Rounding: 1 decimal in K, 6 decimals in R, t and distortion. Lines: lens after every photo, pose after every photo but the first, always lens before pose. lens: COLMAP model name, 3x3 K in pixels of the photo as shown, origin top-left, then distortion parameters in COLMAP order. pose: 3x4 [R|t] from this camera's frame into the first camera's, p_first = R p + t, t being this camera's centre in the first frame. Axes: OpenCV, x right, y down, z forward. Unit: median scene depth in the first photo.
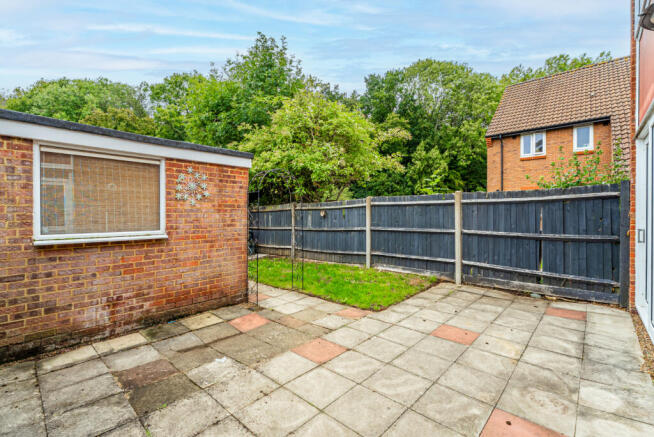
lens RADIAL K [[298.8, 0, 321.2], [0, 298.8, 216.1], [0, 0, 1]] dist [0.003542, 0.001046]
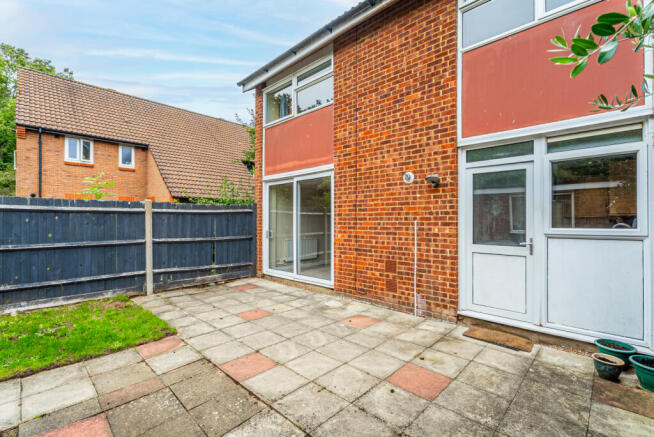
lens RADIAL K [[298.8, 0, 337.5], [0, 298.8, 220.5], [0, 0, 1]] dist [0.003542, 0.001046]
pose [[-0.016845, 0.003427, 0.999852, -0.705773], [0.011069, 0.999933, -0.003241, -0.007444], [-0.999797, 0.011013, -0.016882, 0.529607]]
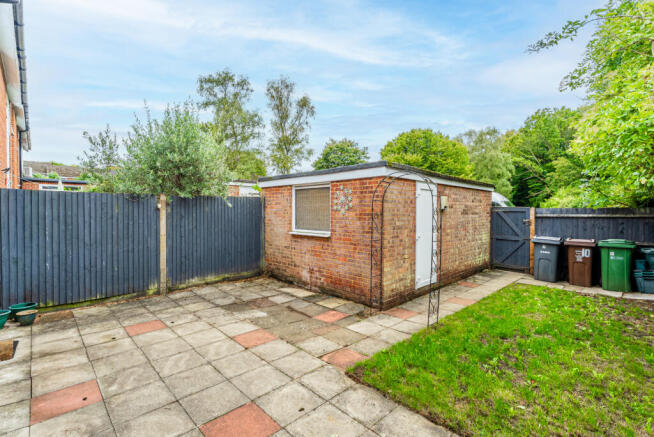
lens RADIAL K [[298.8, 0, 322.7], [0, 298.8, 215.8], [0, 0, 1]] dist [0.003542, 0.001046]
pose [[-0.061725, 0.014660, -0.997986, 0.855715], [-0.007569, 0.999856, 0.015155, -0.048378], [0.998064, 0.008489, -0.061606, 0.978296]]
